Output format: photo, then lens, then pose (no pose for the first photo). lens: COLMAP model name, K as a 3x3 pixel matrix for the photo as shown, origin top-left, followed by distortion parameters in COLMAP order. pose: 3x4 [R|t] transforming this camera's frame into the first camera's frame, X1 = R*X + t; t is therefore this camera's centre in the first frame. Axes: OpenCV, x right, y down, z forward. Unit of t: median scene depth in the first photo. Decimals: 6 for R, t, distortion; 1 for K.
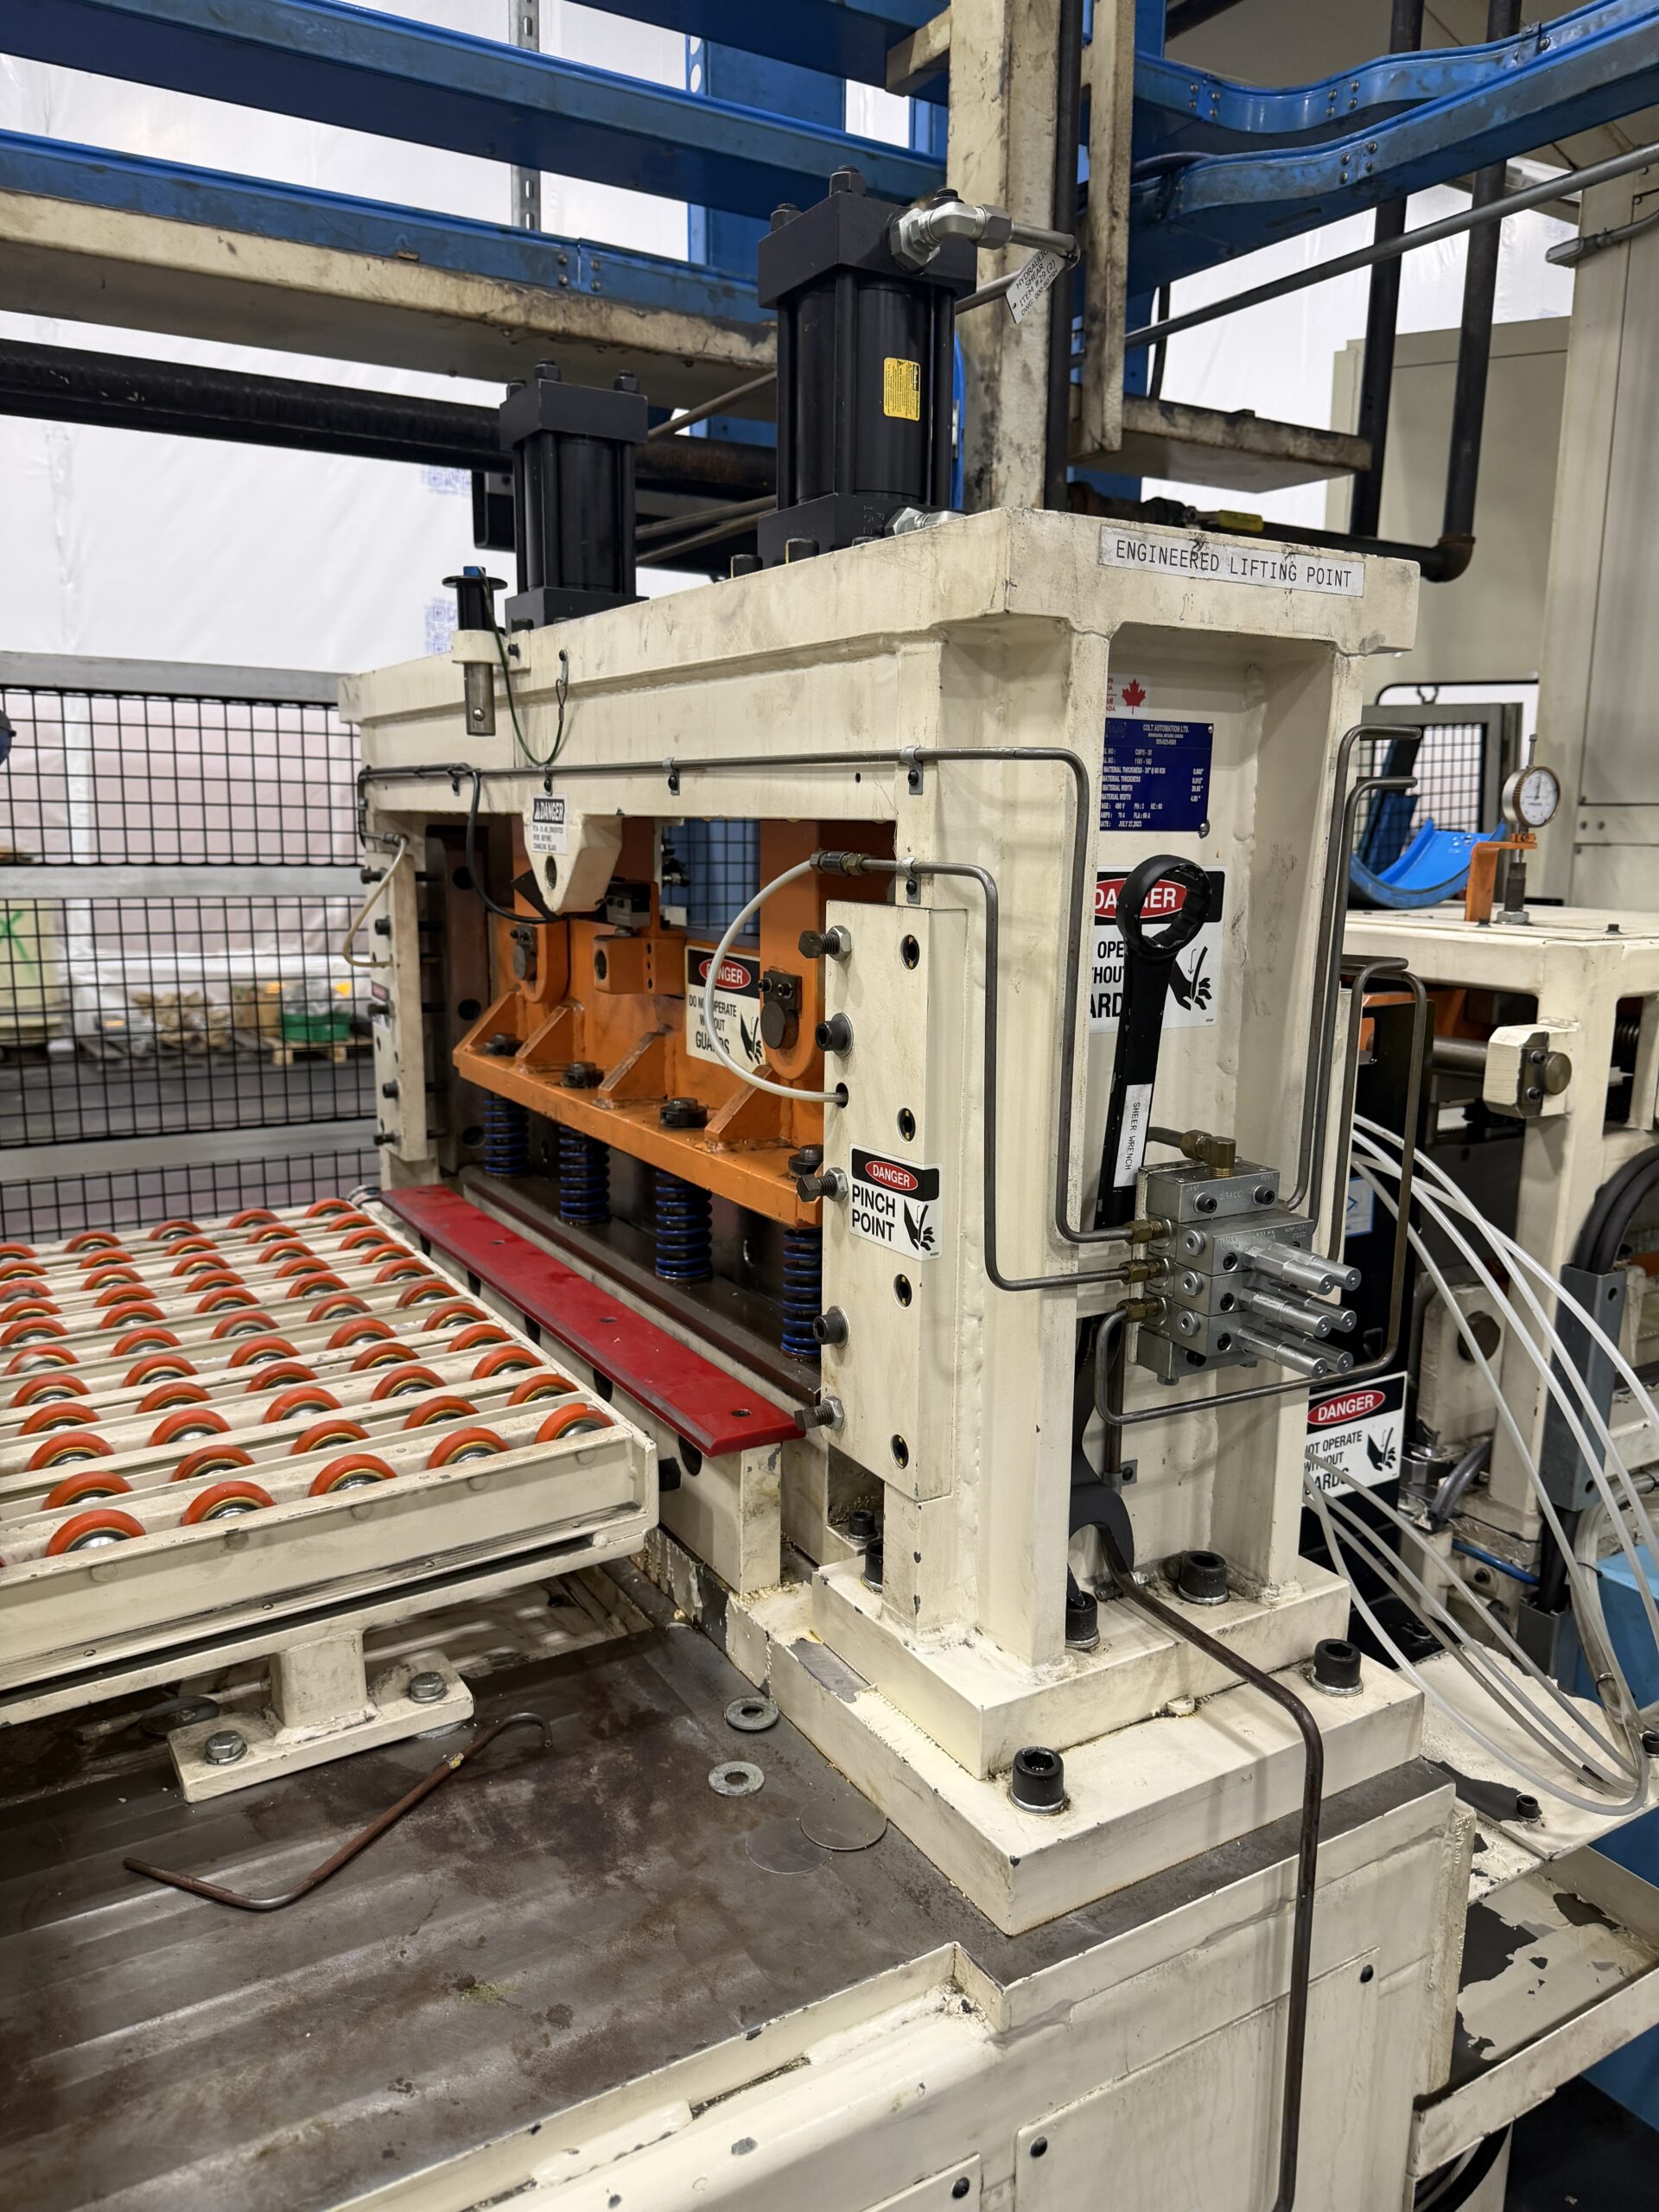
lens RADIAL K [[1554.1, 0, 833.7], [0, 1554.1, 1122.9], [0, 0, 1]] dist [0.034137, -0.051867]
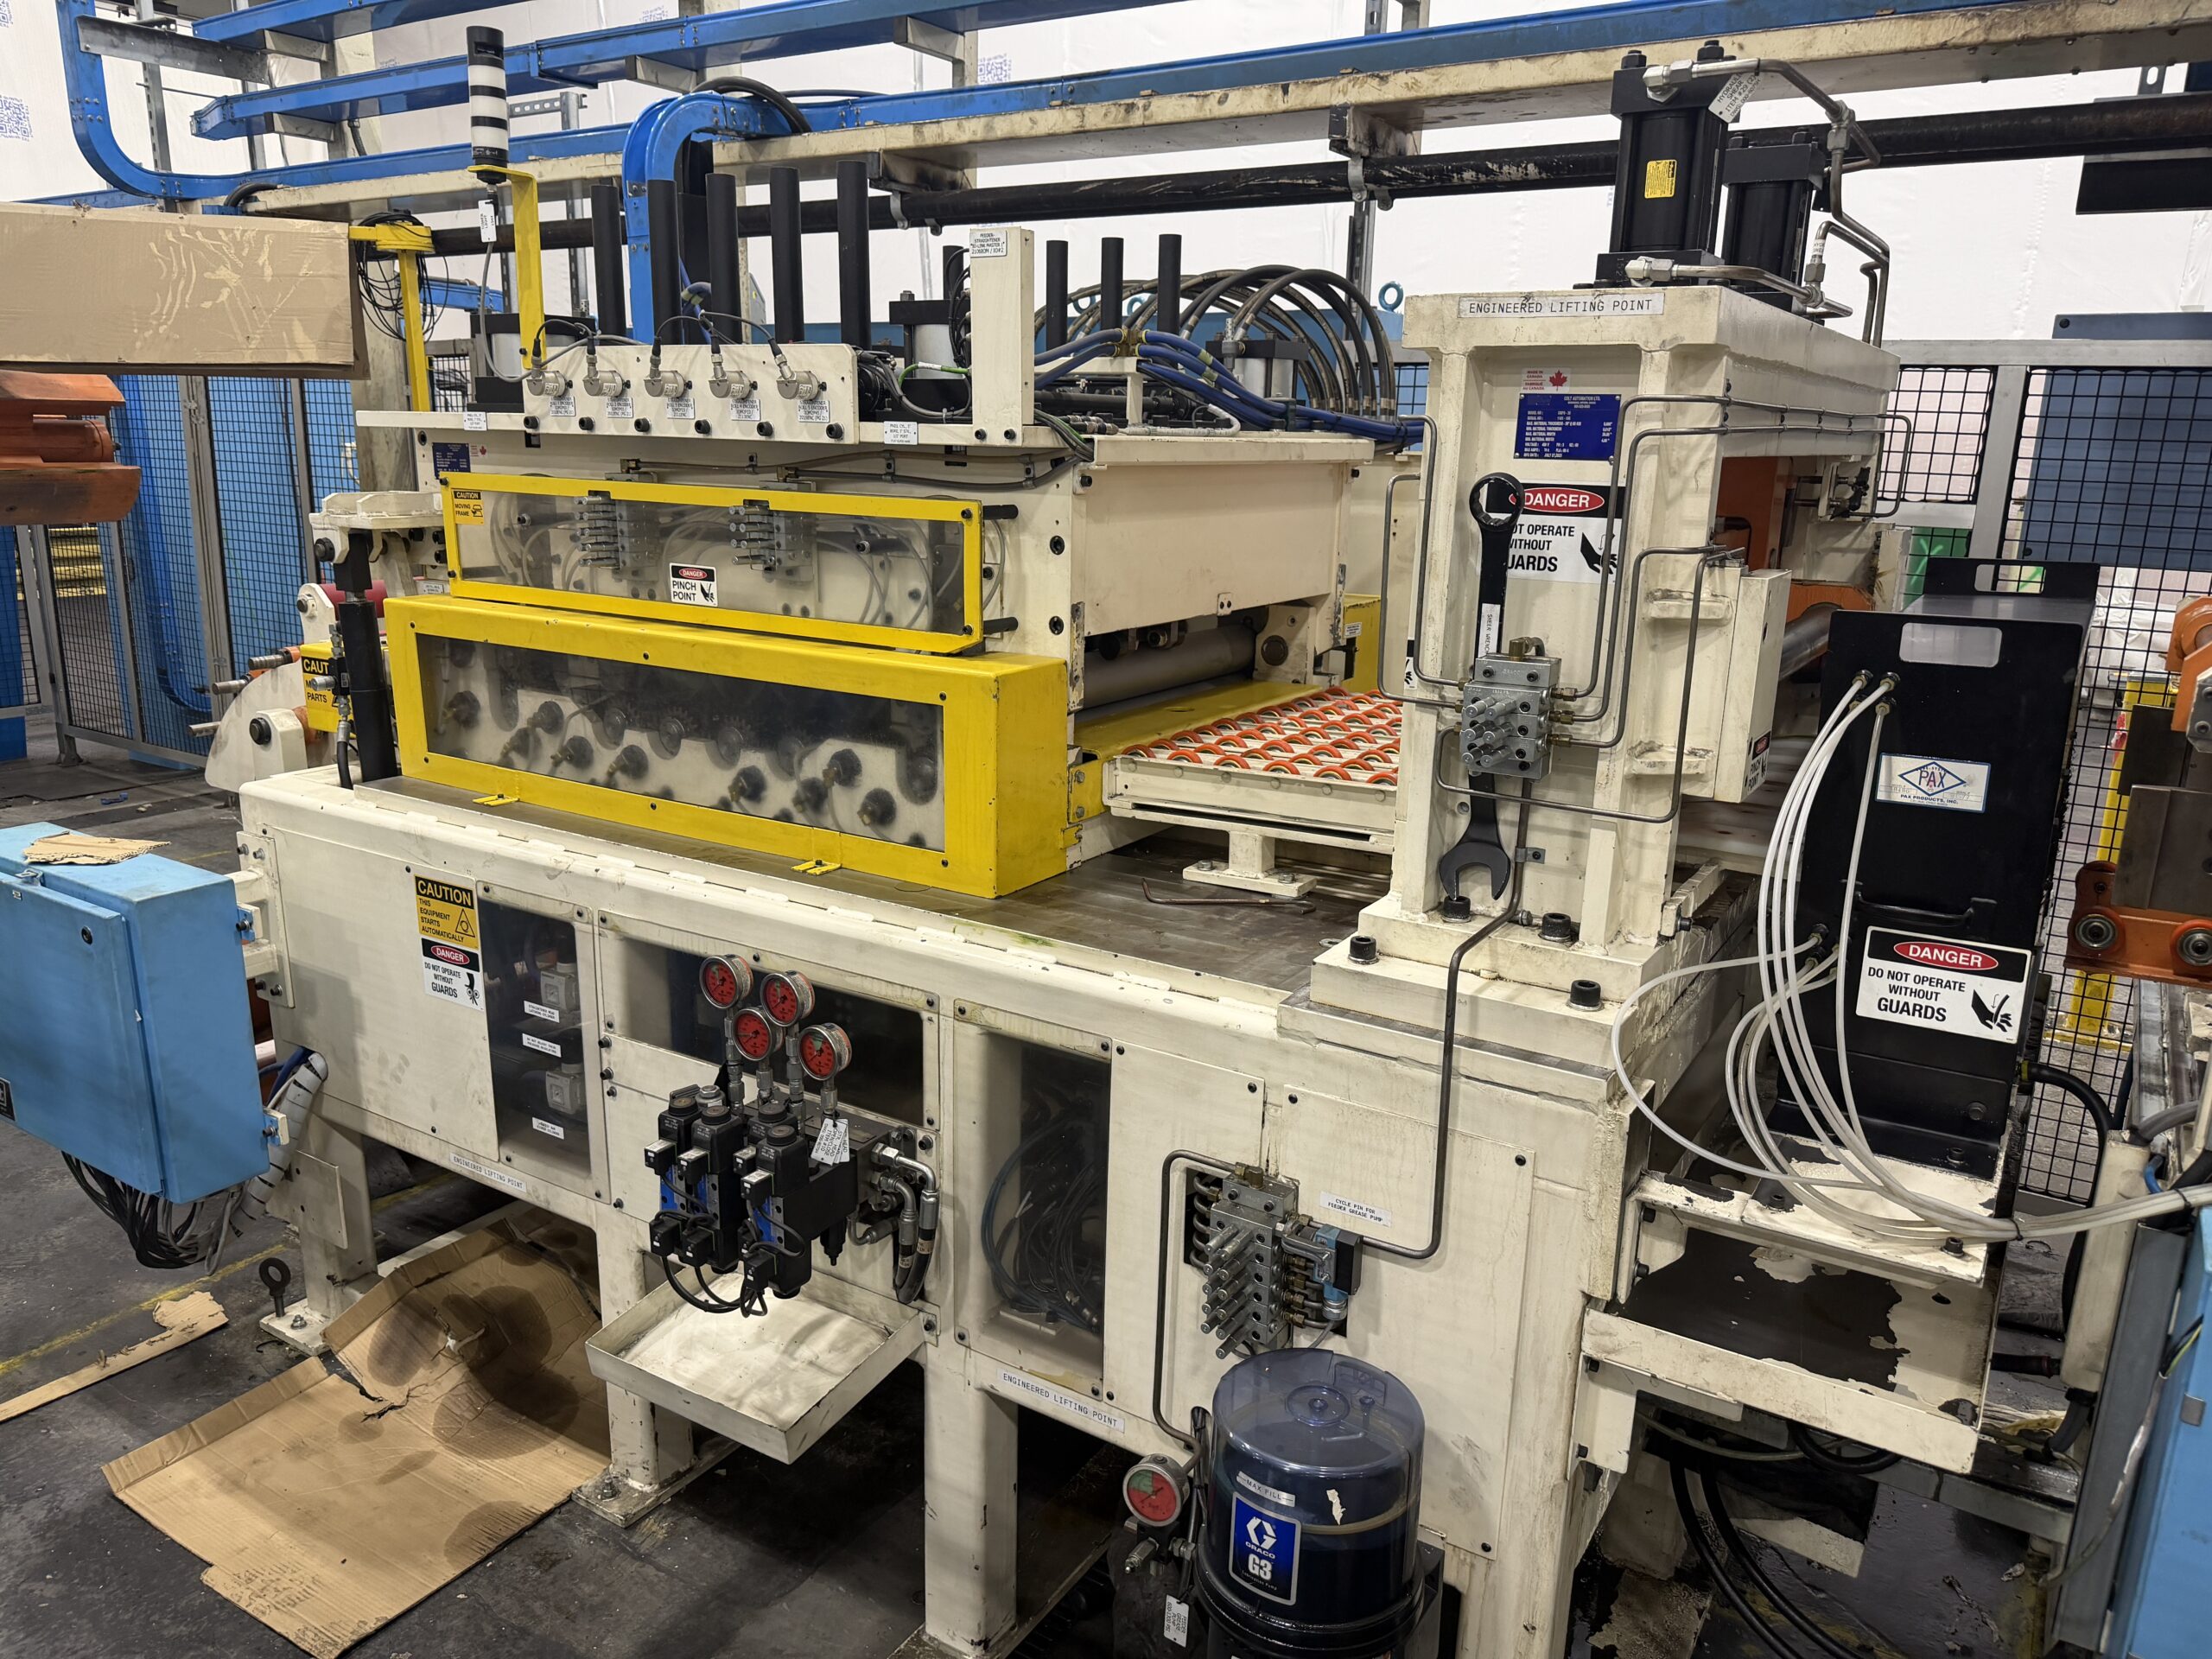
lens RADIAL K [[1554.1, 0, 1091.8], [0, 1554.1, 838.7], [0, 0, 1]] dist [0.034137, -0.051867]
pose [[0.445041, 0.224646, -0.866875, 1.024646], [-0.187775, 0.969913, 0.154946, 0.030761], [0.875602, 0.093820, 0.473835, -0.148465]]
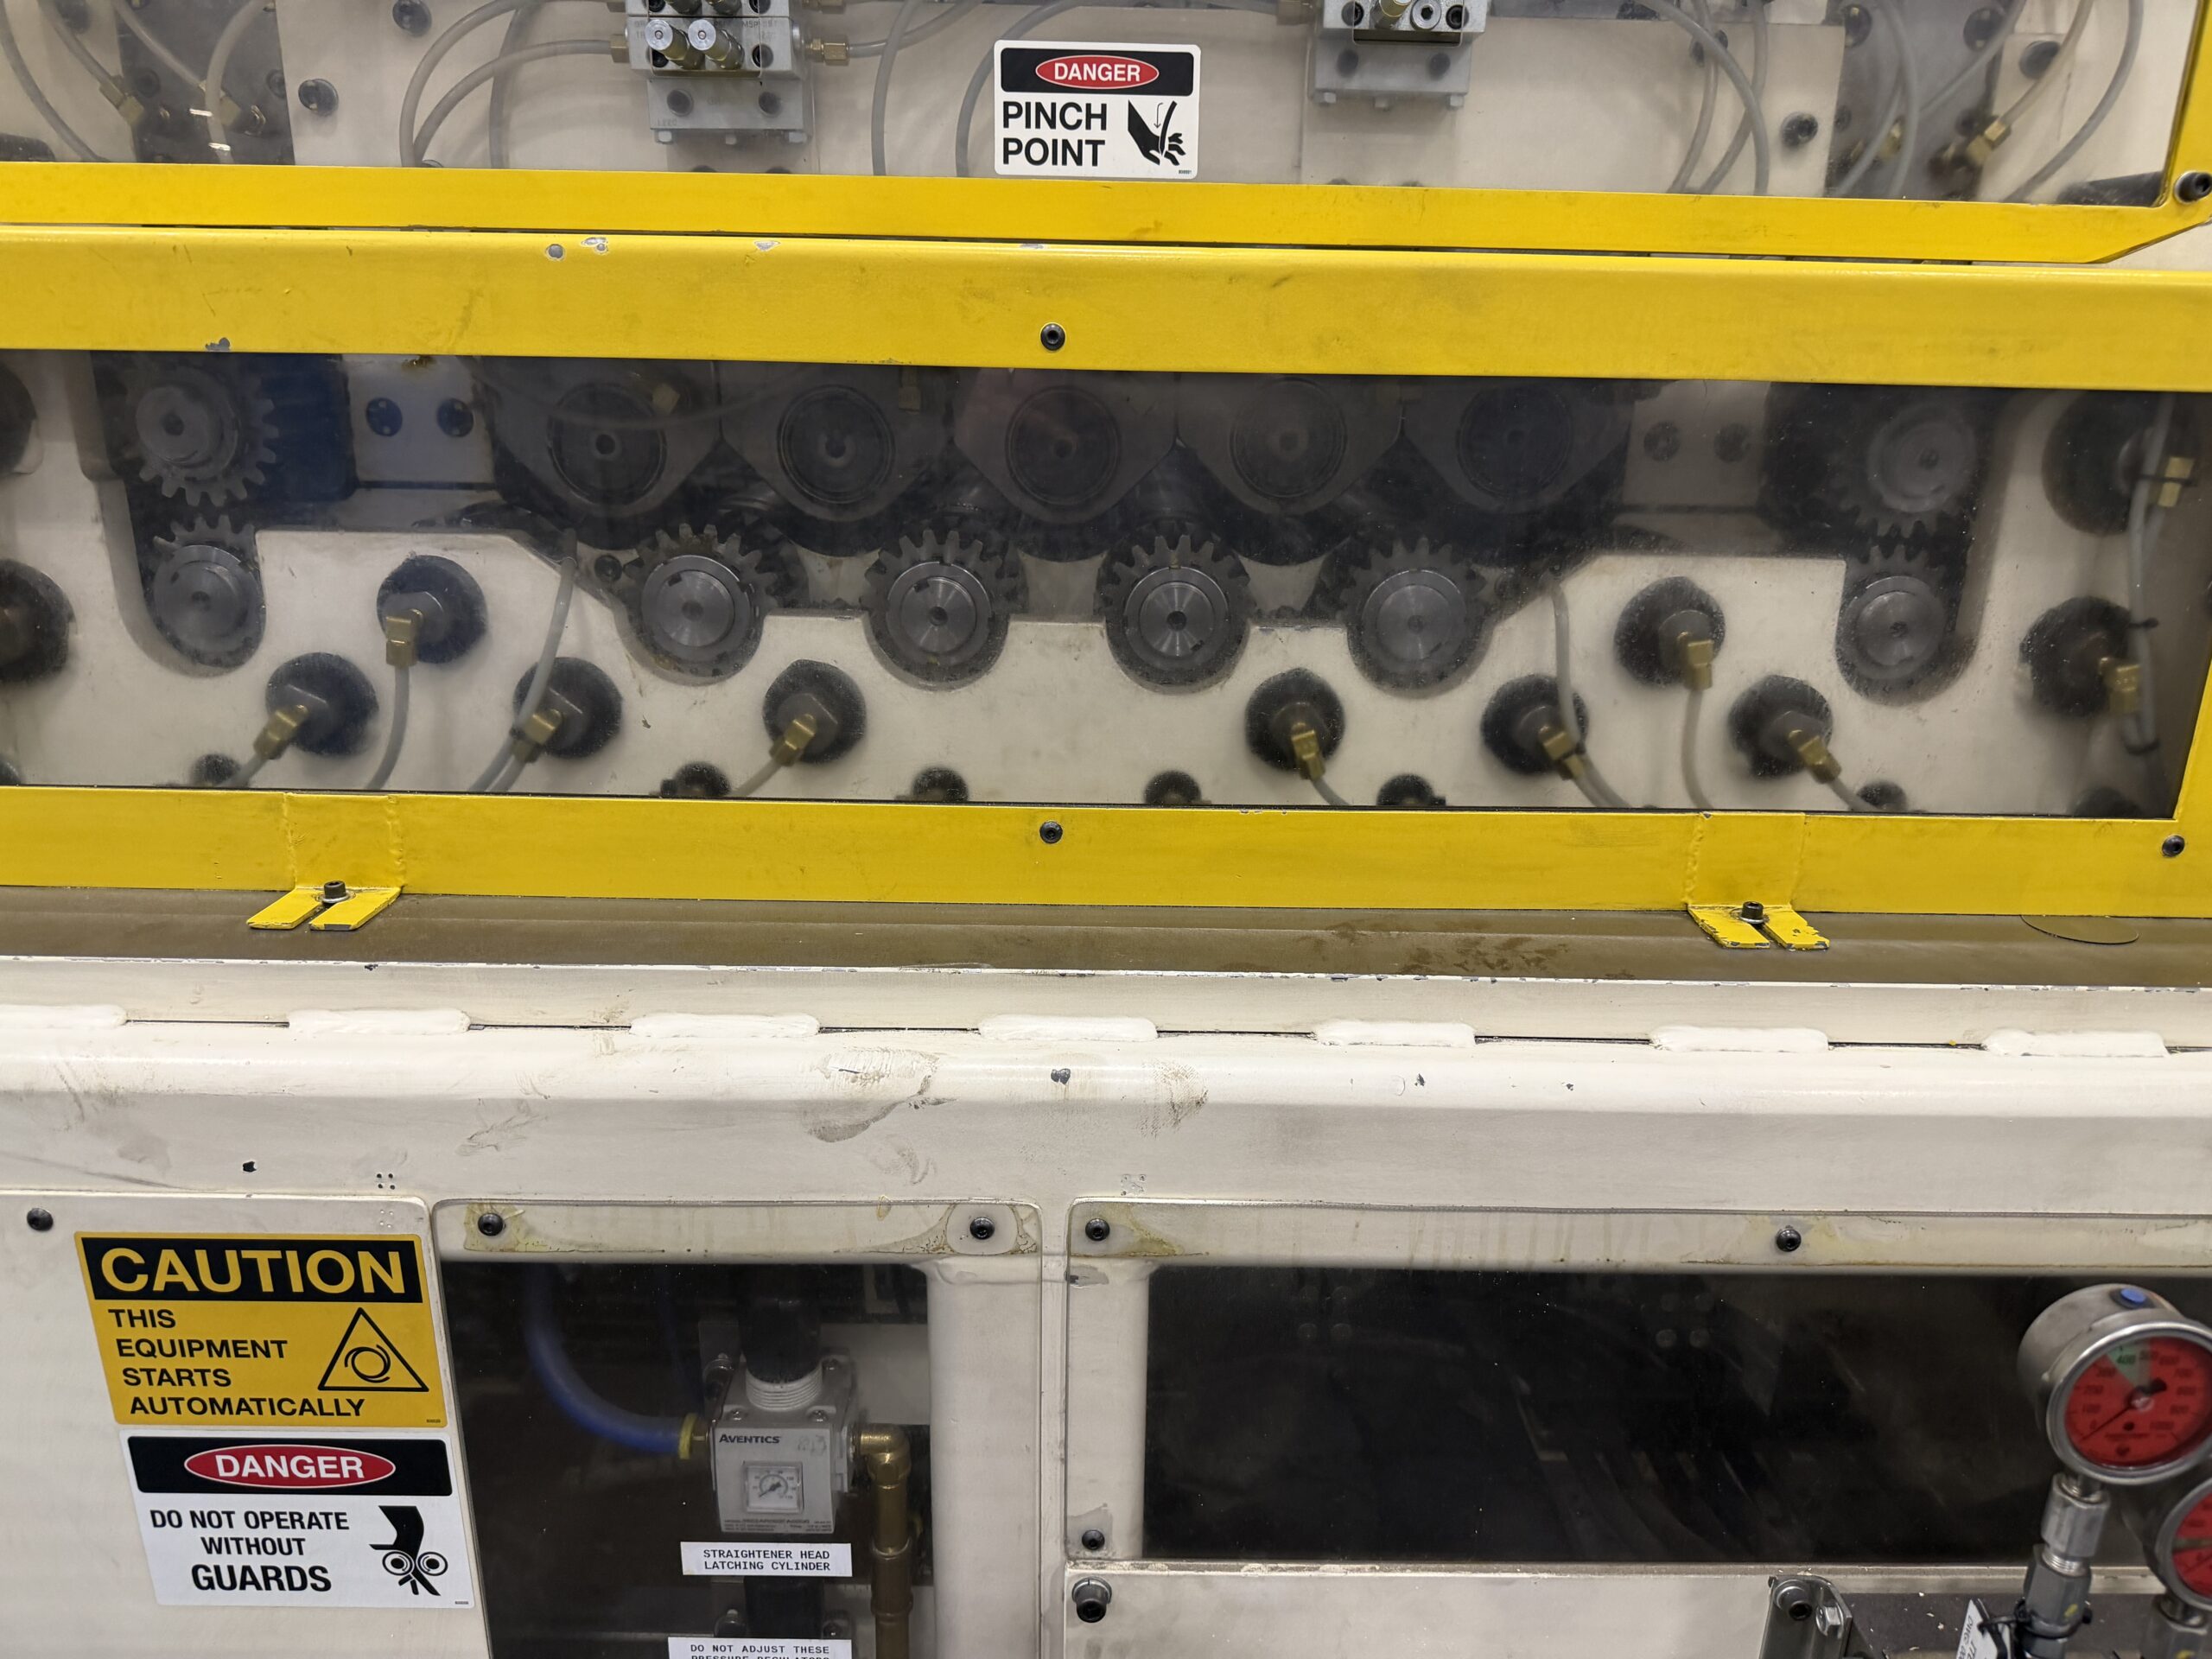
lens RADIAL K [[1554.1, 0, 1109.8], [0, 1554.1, 864.4], [0, 0, 1]] dist [0.034137, -0.051867]
pose [[0.860623, 0.166169, -0.481369, -0.398544], [-0.107105, 0.983185, 0.147907, 0.279692], [0.497852, -0.075735, 0.863949, -0.227016]]
